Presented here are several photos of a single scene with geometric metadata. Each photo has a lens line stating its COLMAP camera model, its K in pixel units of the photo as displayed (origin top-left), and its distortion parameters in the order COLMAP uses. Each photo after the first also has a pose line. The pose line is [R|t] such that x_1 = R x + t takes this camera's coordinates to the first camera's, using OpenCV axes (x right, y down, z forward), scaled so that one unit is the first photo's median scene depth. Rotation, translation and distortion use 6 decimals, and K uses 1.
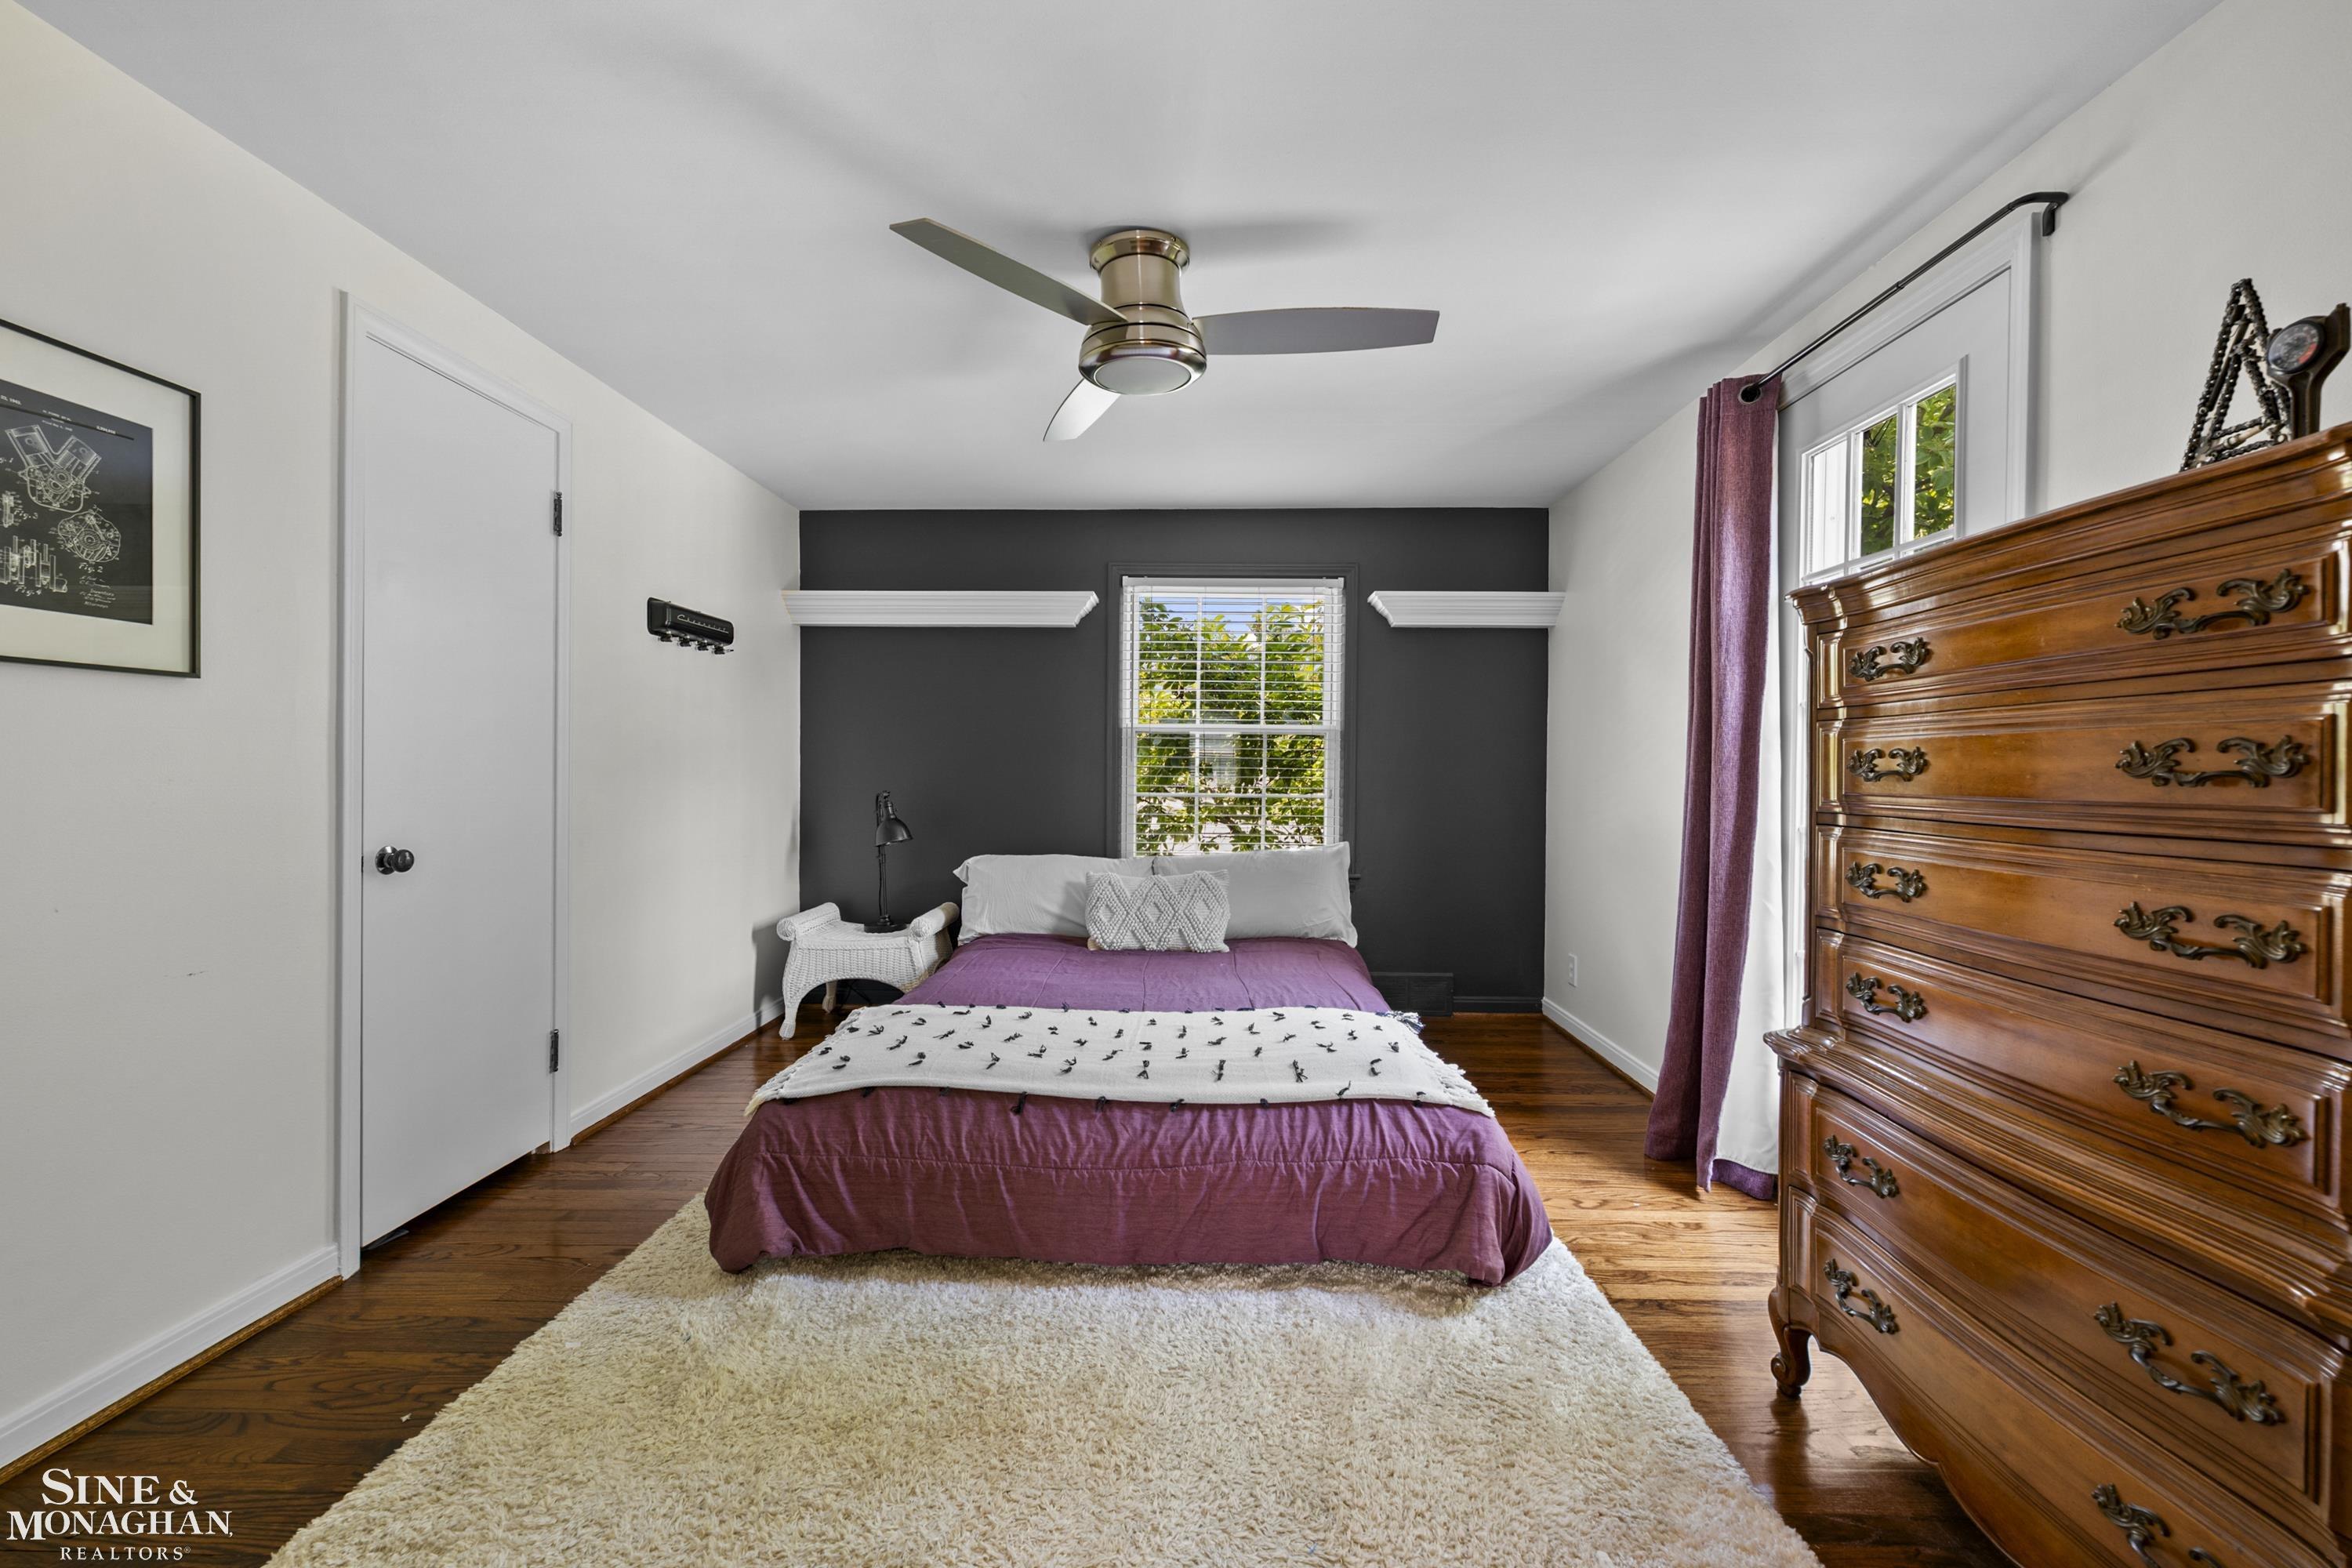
lens RADIAL K [[954.2, 0, 1175.3], [0, 954.2, 778.5], [0, 0, 1]] dist [-0.002955, 0.000958]
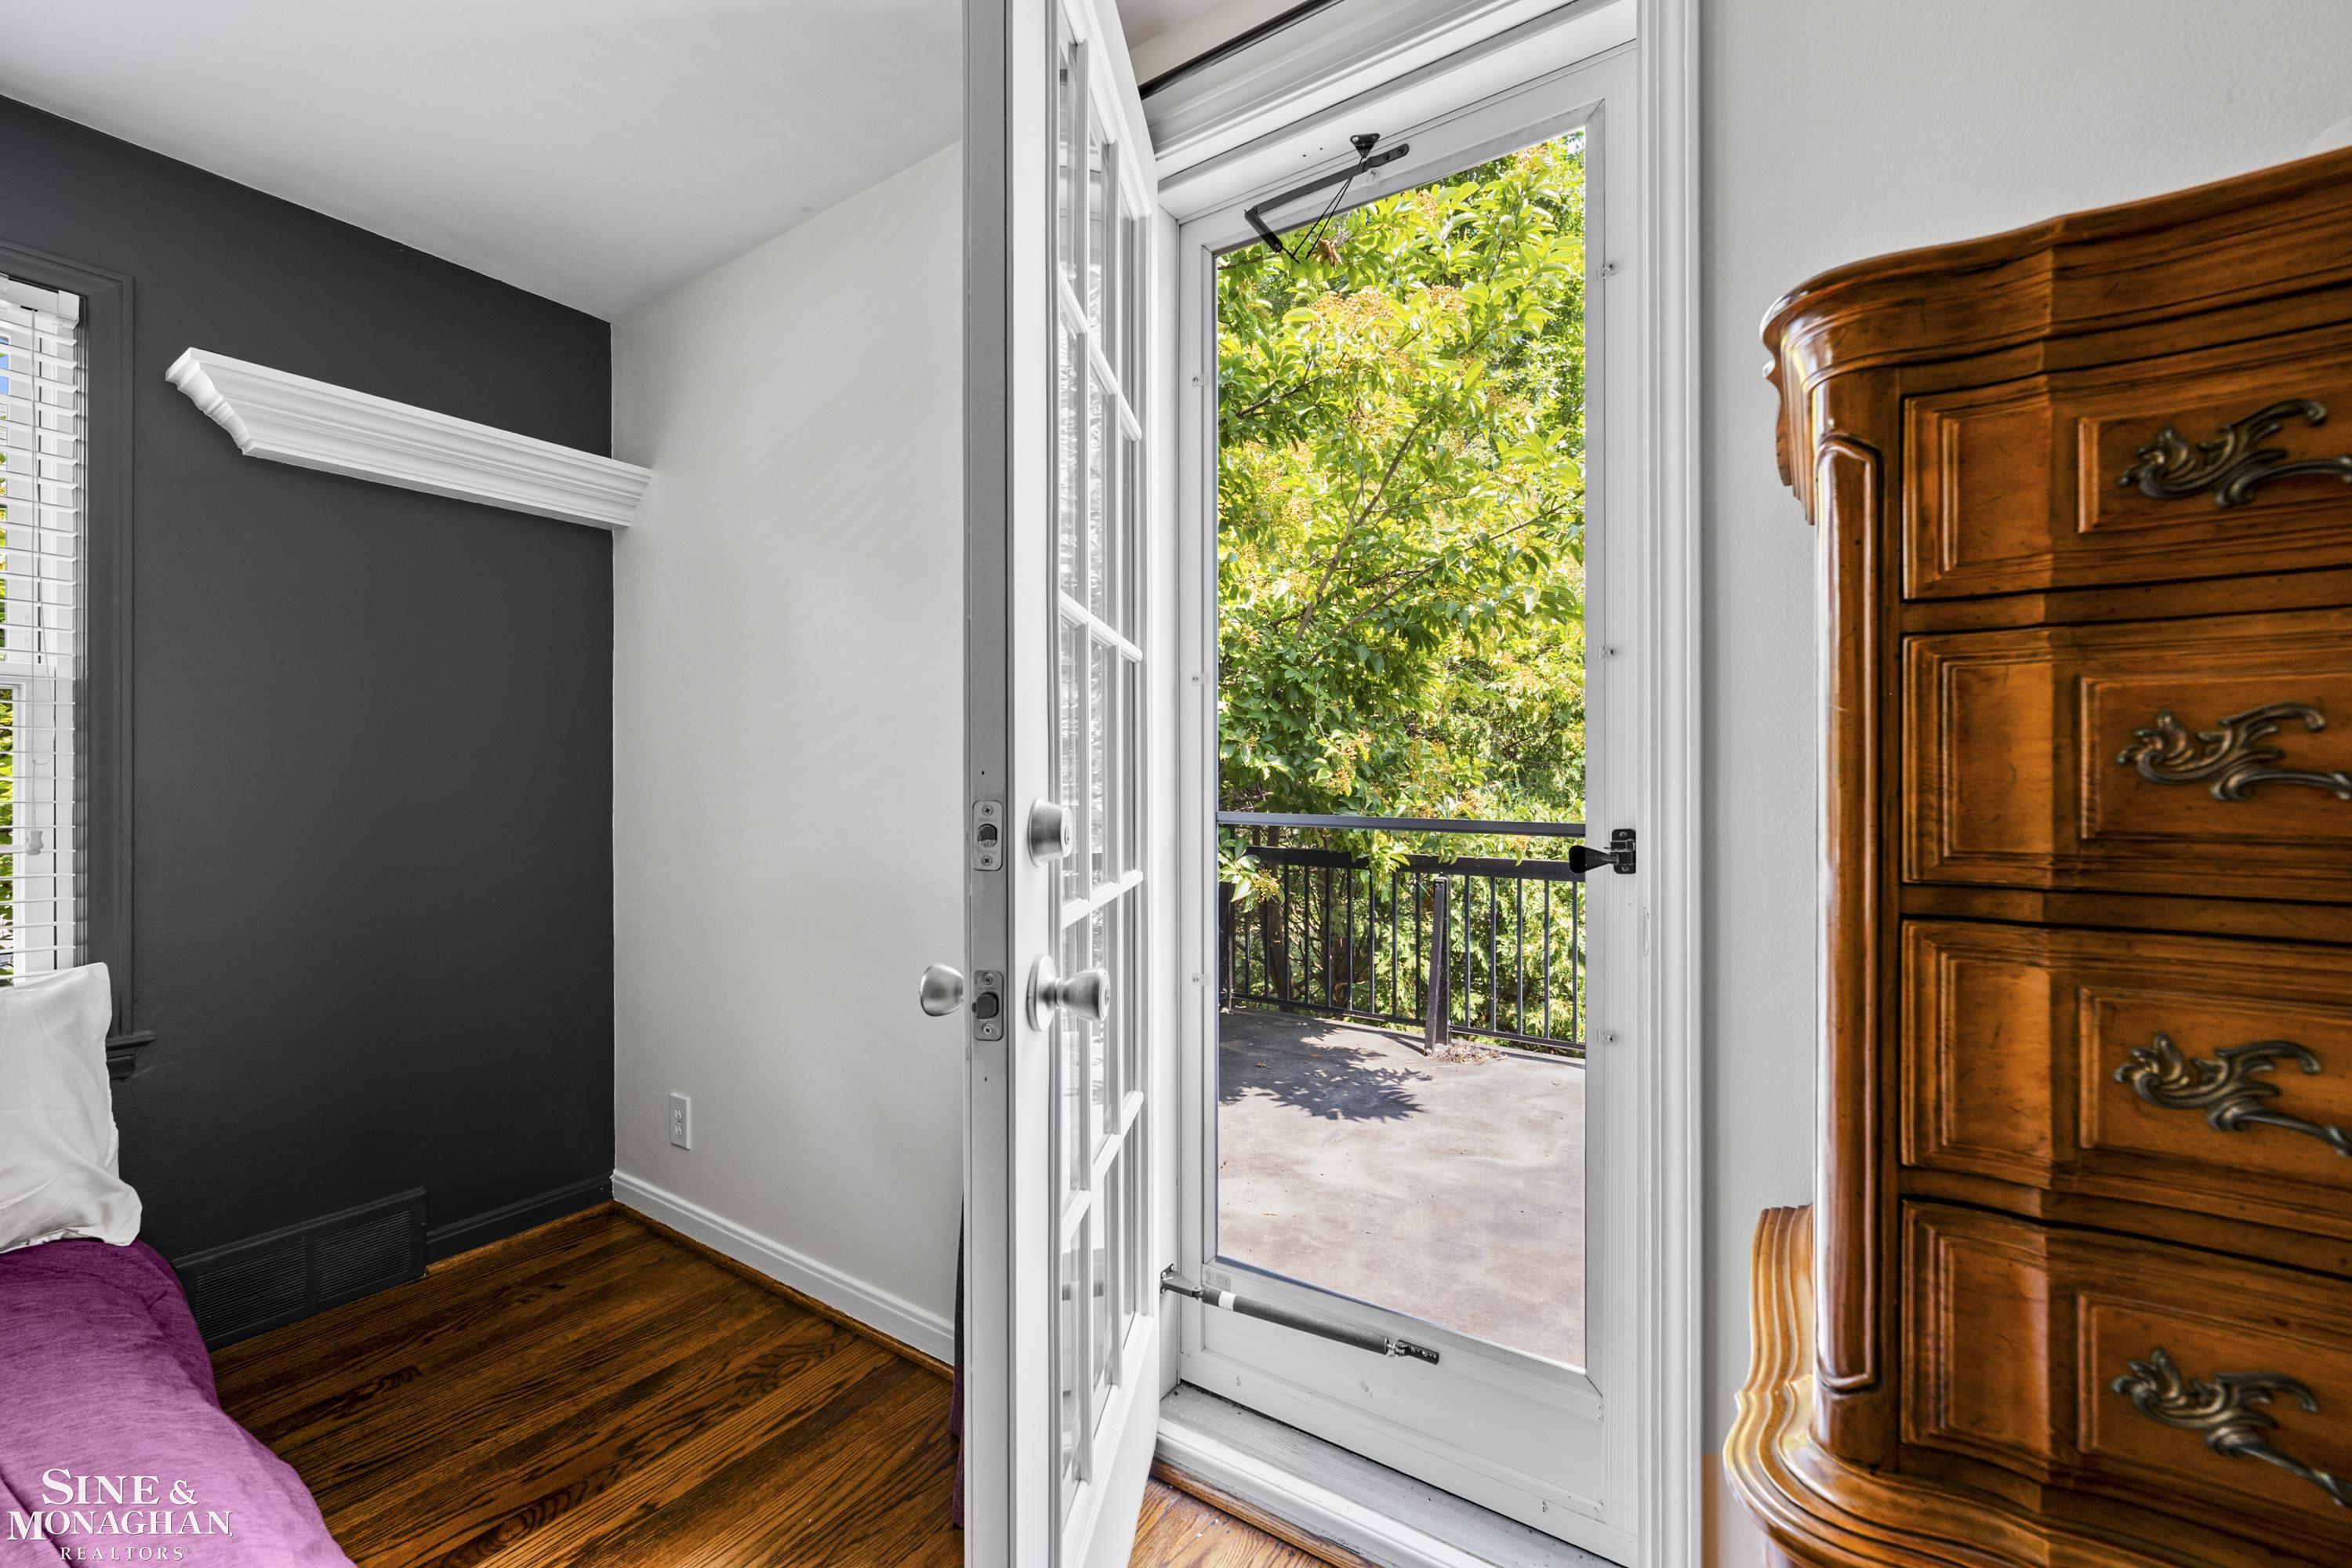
lens RADIAL K [[954.2, 0, 1169.4], [0, 954.2, 775.9], [0, 0, 1]] dist [-0.002955, 0.000958]
pose [[0.532696, -0.007368, 0.846275, 0.081816], [0.010780, 0.999940, 0.001921, -0.005032], [-0.846238, 0.008100, 0.532744, 0.412690]]
